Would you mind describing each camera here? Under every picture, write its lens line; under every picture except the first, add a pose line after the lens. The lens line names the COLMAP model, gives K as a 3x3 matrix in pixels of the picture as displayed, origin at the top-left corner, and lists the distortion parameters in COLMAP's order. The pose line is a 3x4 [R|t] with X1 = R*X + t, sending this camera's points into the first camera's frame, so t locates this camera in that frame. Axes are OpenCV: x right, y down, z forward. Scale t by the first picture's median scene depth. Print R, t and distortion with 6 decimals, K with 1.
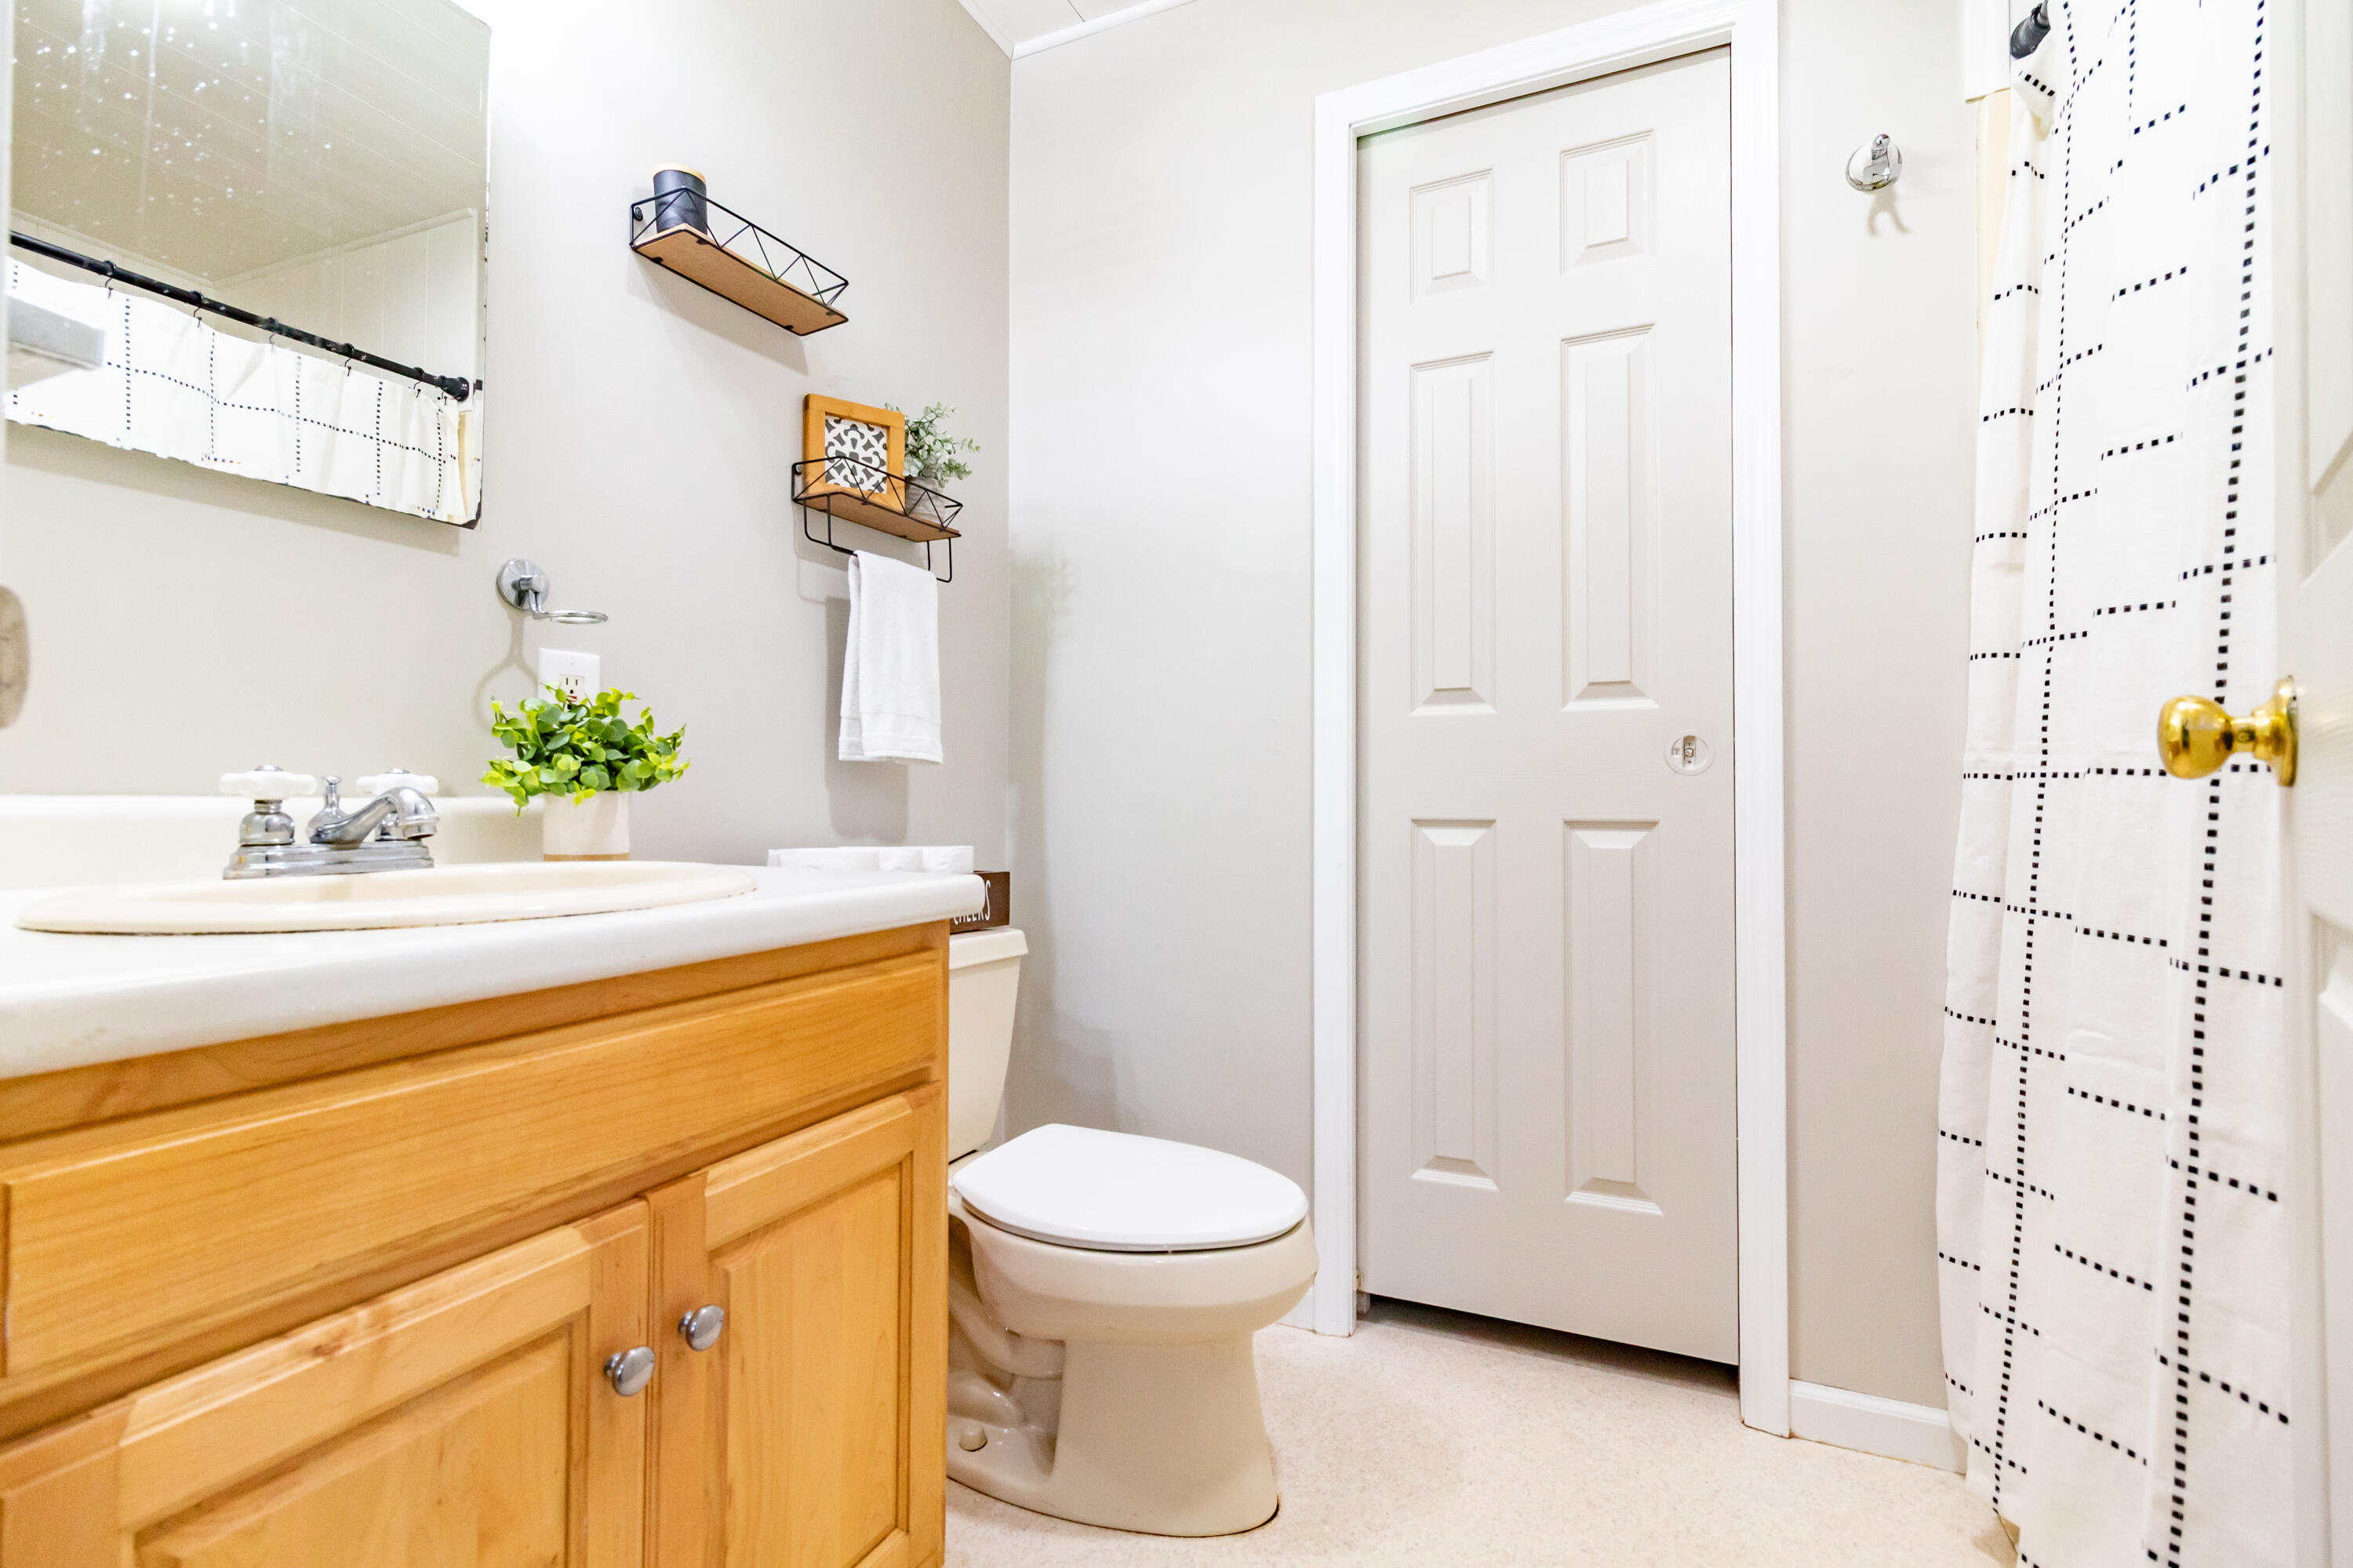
lens RADIAL K [[1096.7, 0, 1173.3], [0, 1096.7, 786.5], [0, 0, 1]] dist [0.004524, 0.000139]
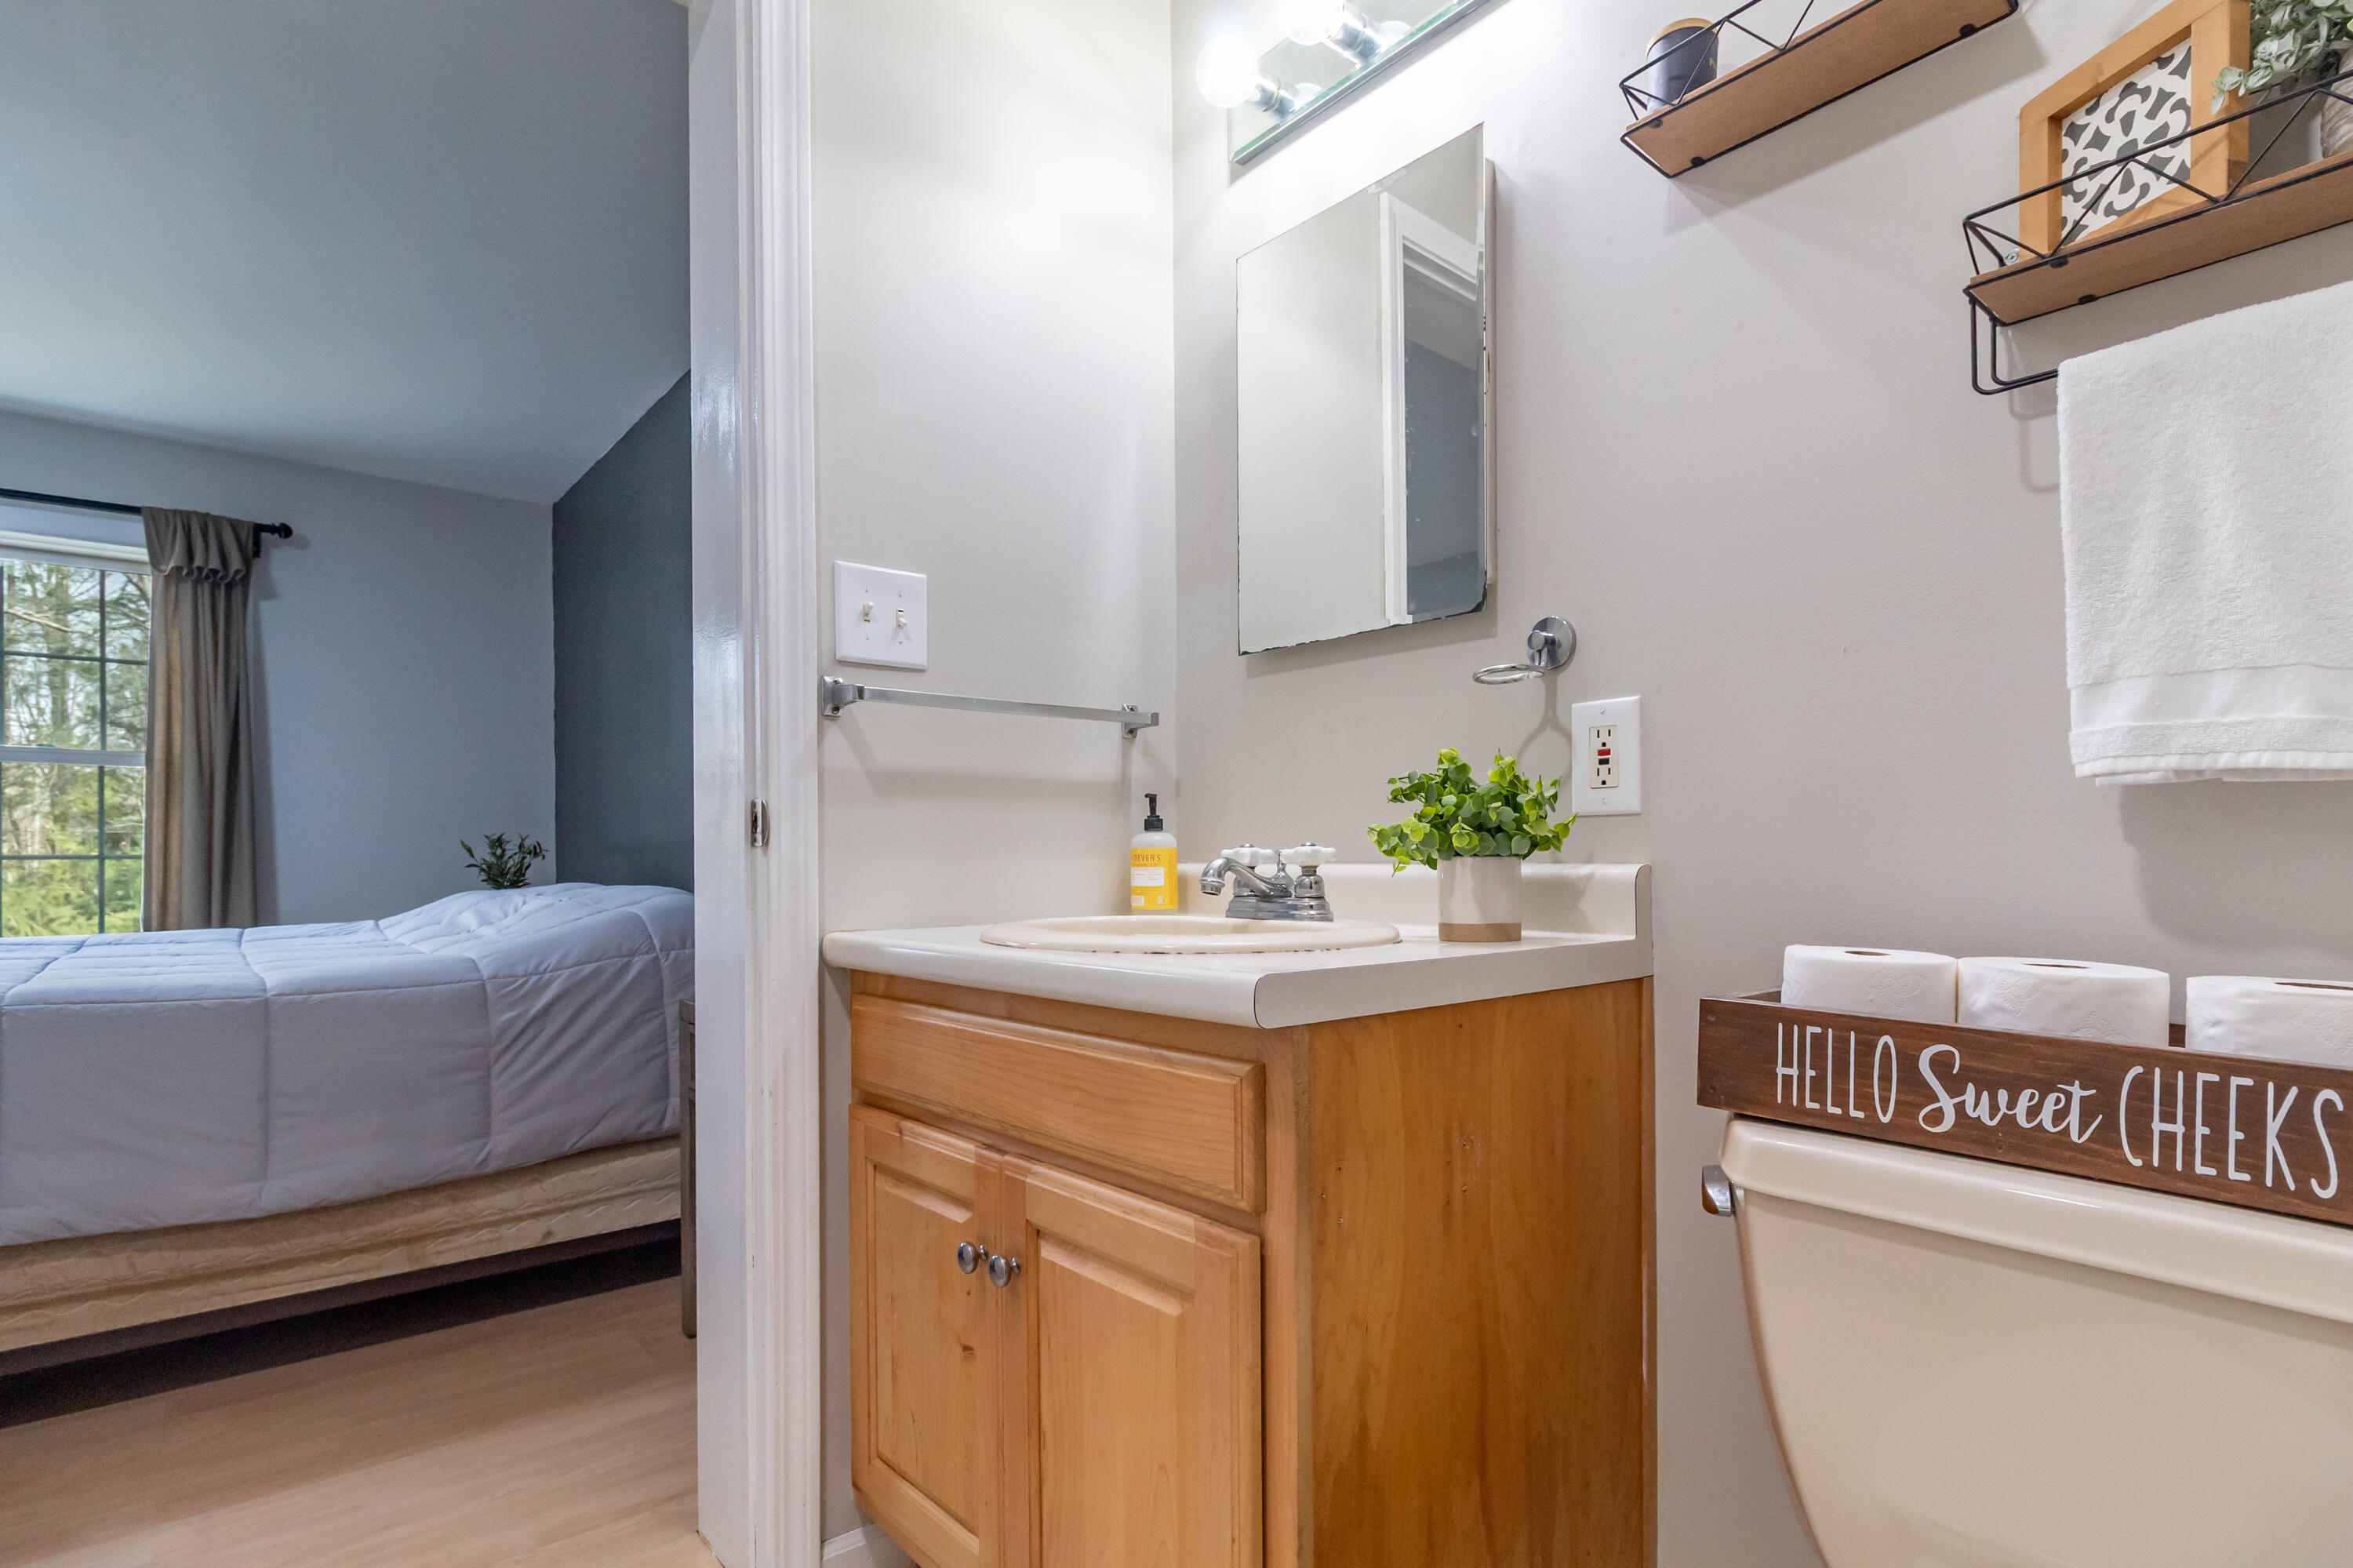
lens RADIAL K [[1096.7, 0, 1139.4], [0, 1096.7, 868.3], [0, 0, 1]] dist [0.004524, 0.000139]
pose [[-0.409763, 0.003756, -0.912184, 0.335129], [0.012678, 0.999918, -0.001578, 0.008597], [0.912104, -0.012211, -0.409777, 0.816728]]
